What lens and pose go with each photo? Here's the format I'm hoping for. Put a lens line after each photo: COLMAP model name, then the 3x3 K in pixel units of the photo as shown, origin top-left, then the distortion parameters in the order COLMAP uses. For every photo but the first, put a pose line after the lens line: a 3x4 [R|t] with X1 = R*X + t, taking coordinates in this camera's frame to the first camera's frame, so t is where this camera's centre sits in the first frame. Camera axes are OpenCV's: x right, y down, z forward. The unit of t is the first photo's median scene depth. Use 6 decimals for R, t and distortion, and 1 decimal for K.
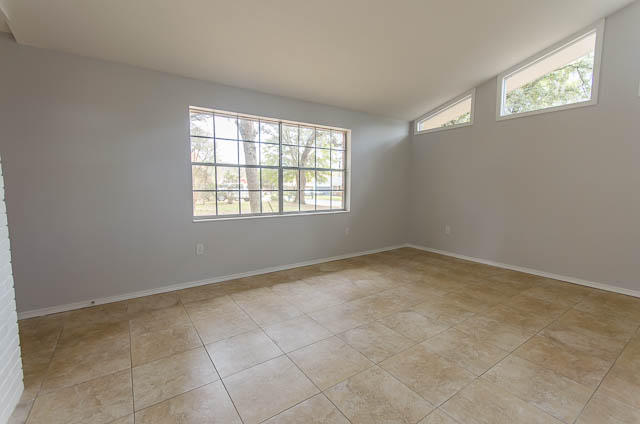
lens RADIAL K [[280.3, 0, 321.3], [0, 280.3, 214.8], [0, 0, 1]] dist [0.006681, 0.000076]
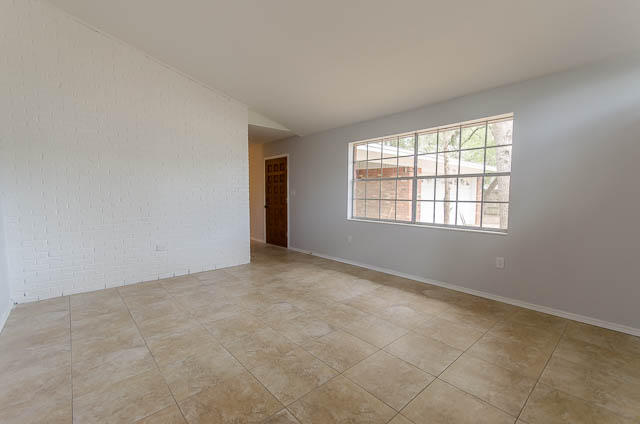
lens RADIAL K [[280.3, 0, 323.6], [0, 280.3, 215.0], [0, 0, 1]] dist [0.006681, 0.000076]
pose [[0.131204, 0.066703, -0.989109, 0.971549], [-0.106153, 0.992943, 0.052881, -0.063585], [0.985656, 0.098059, 0.137359, 0.647712]]
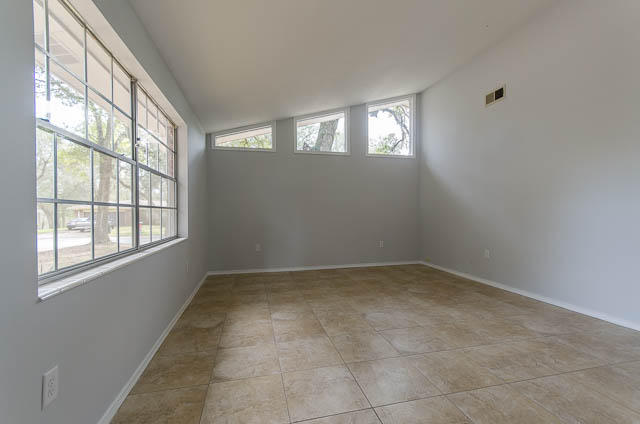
lens RADIAL K [[280.3, 0, 316.4], [0, 280.3, 213.7], [0, 0, 1]] dist [0.006681, 0.000076]
pose [[0.370212, -0.012916, 0.928857, -0.606742], [0.103961, 0.994198, -0.027611, -0.026299], [-0.923112, 0.106787, 0.369407, 0.585787]]
